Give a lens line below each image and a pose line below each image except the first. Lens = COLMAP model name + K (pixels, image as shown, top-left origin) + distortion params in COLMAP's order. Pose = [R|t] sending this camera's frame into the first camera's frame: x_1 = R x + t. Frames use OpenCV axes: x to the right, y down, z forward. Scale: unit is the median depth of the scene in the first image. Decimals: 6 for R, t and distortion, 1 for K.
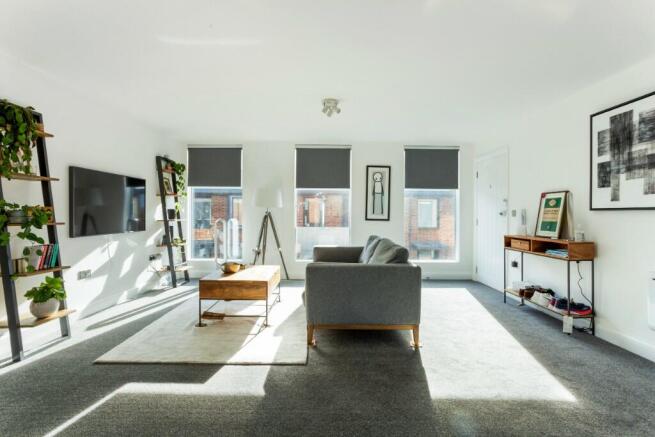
lens RADIAL K [[319.3, 0, 328.1], [0, 319.3, 218.5], [0, 0, 1]] dist [0.007142, 0.002350]
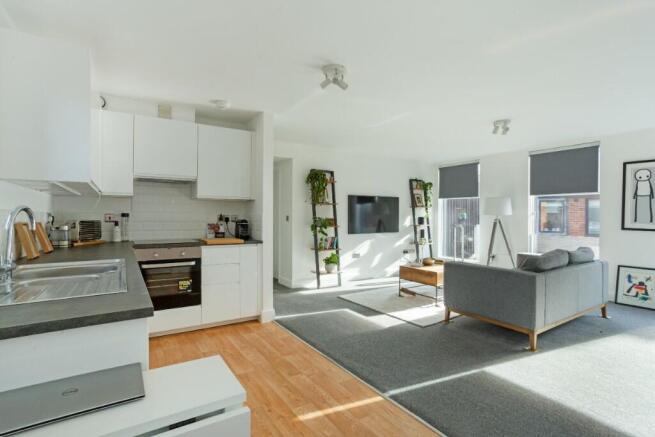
lens RADIAL K [[319.3, 0, 325.9], [0, 319.3, 216.3], [0, 0, 1]] dist [0.007142, 0.002350]
pose [[0.564445, -0.004058, -0.825461, 0.585964], [-0.011223, 0.999858, -0.012590, -0.016505], [0.825394, 0.016370, 0.564319, -0.128746]]
